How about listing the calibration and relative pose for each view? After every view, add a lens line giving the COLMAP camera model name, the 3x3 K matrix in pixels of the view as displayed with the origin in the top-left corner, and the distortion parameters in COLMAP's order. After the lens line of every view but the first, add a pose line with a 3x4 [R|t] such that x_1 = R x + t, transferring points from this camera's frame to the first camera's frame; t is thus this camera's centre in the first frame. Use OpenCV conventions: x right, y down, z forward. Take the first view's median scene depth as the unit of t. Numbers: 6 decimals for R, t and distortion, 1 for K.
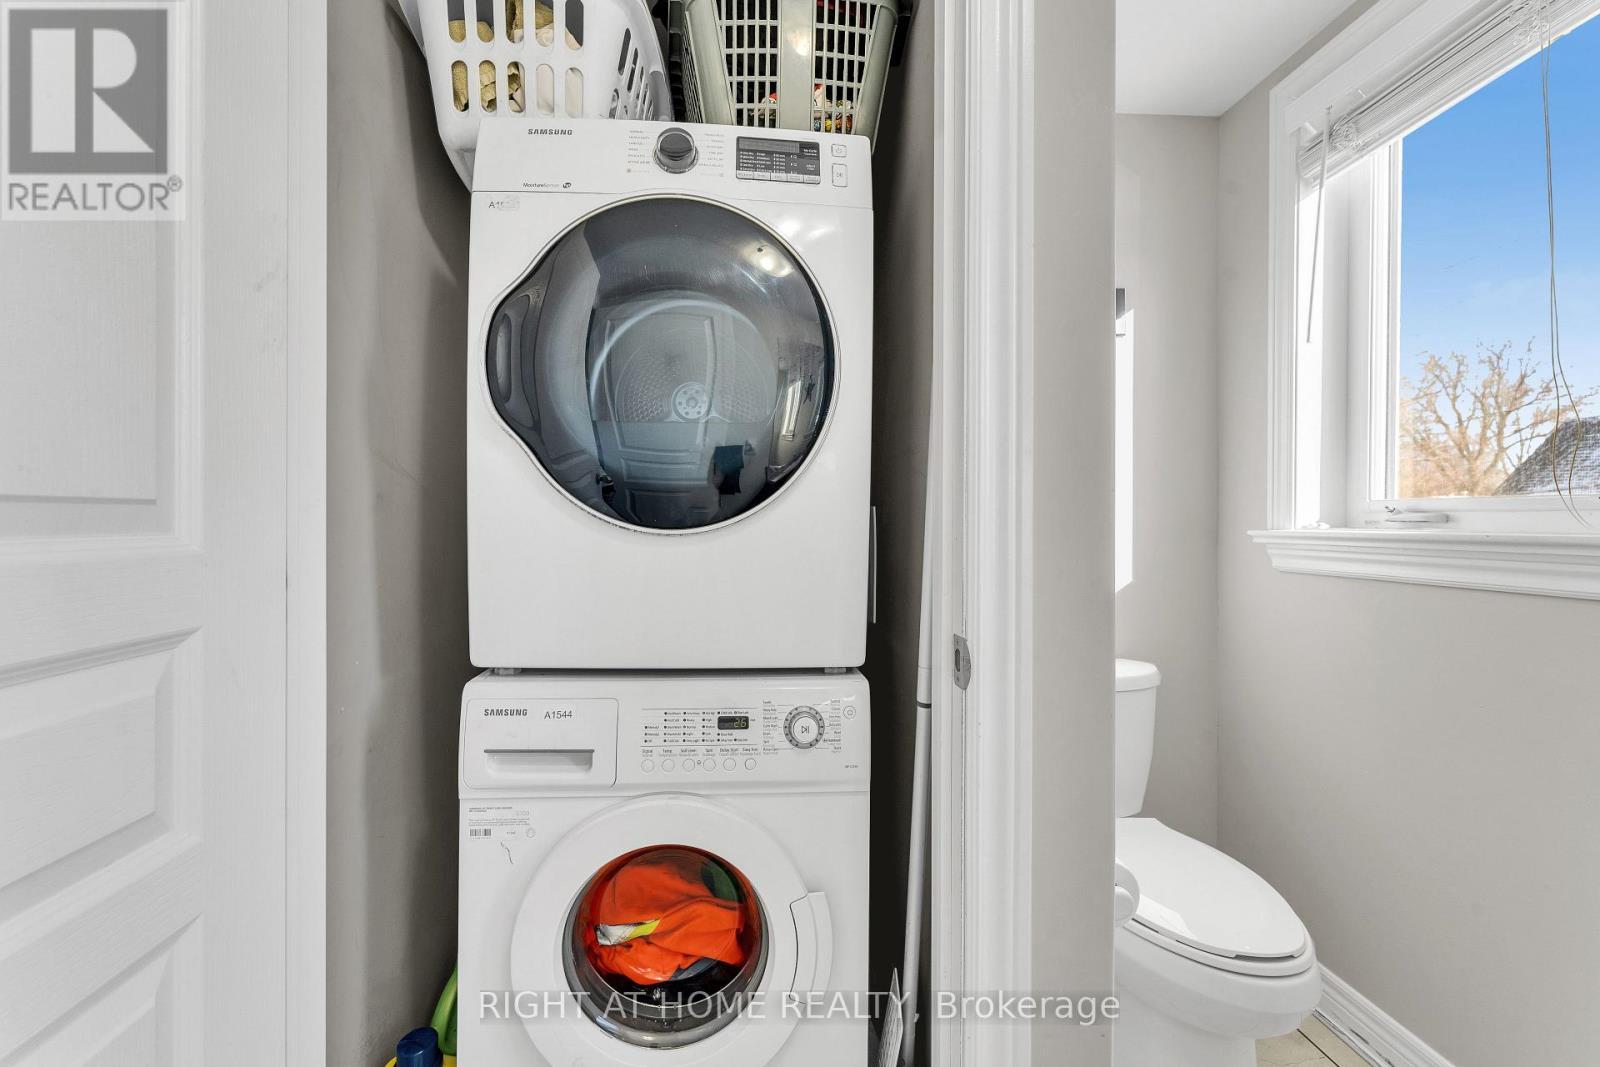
lens RADIAL K [[642.7, 0, 805.6], [0, 642.7, 514.4], [0, 0, 1]] dist [0.011737, -0.000011]
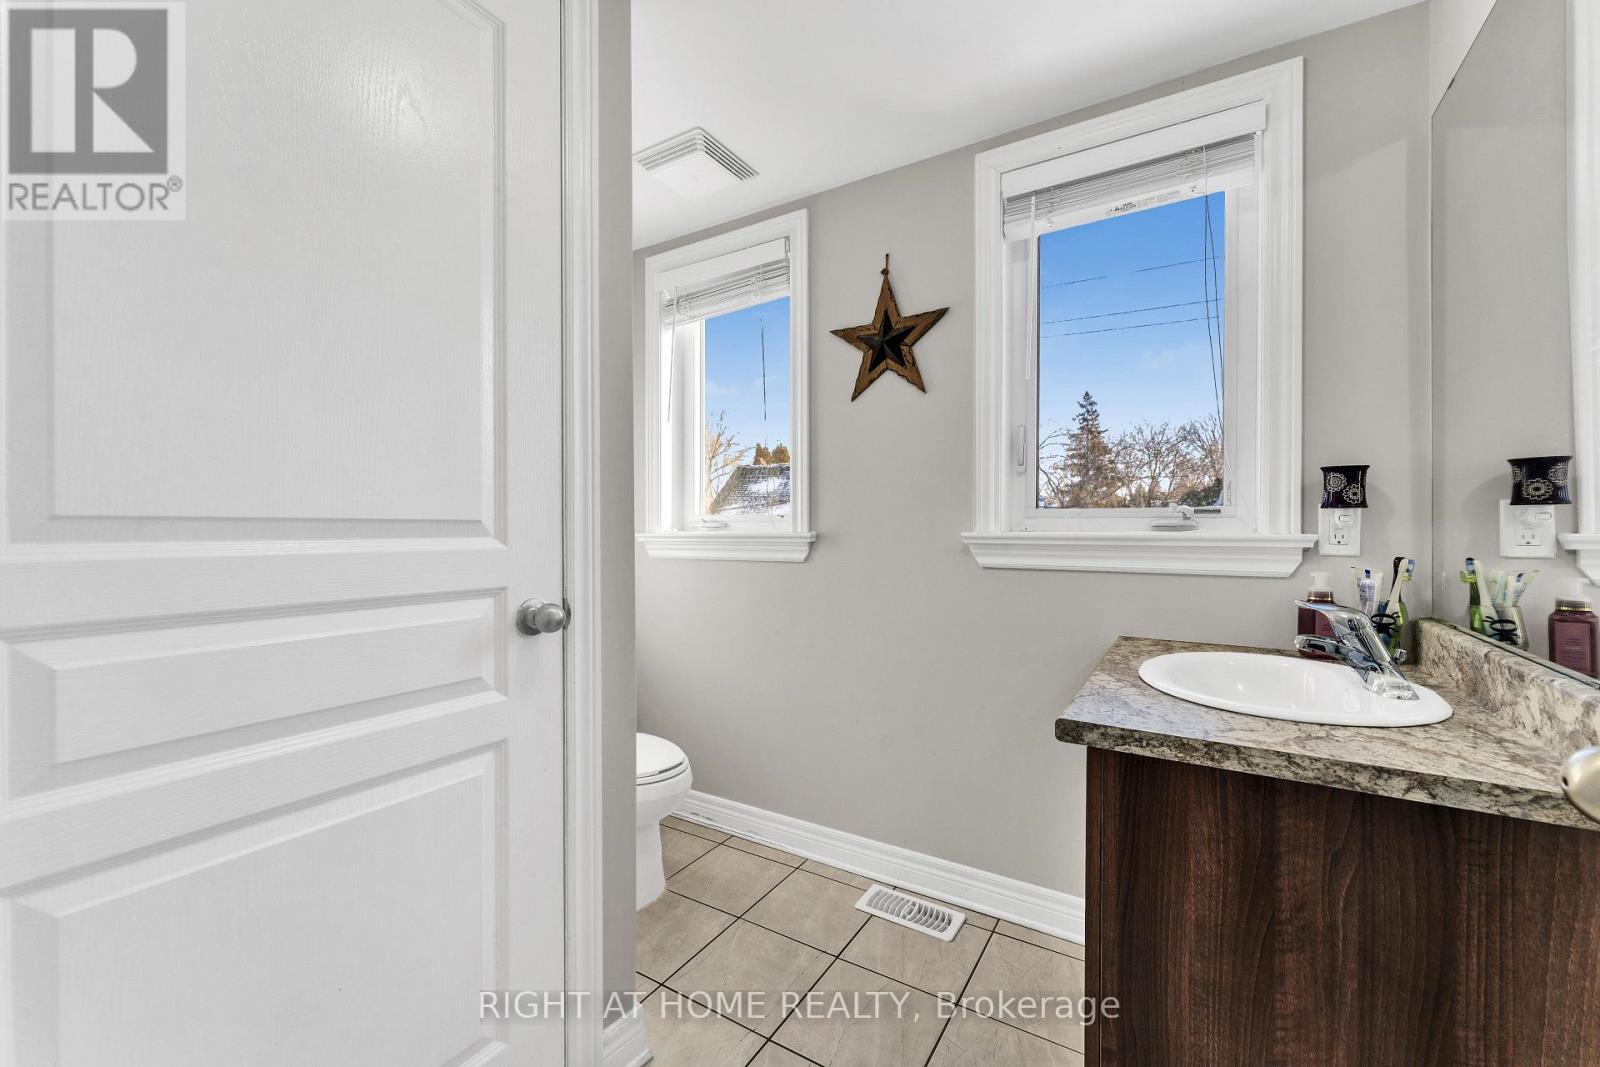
lens RADIAL K [[642.7, 0, 796.2], [0, 642.7, 528.9], [0, 0, 1]] dist [0.011737, -0.000011]
pose [[0.569025, -0.011298, 0.822243, -0.397042], [0.003892, 0.999931, 0.011047, -0.003115], [-0.822311, -0.003086, 0.569030, -0.217845]]
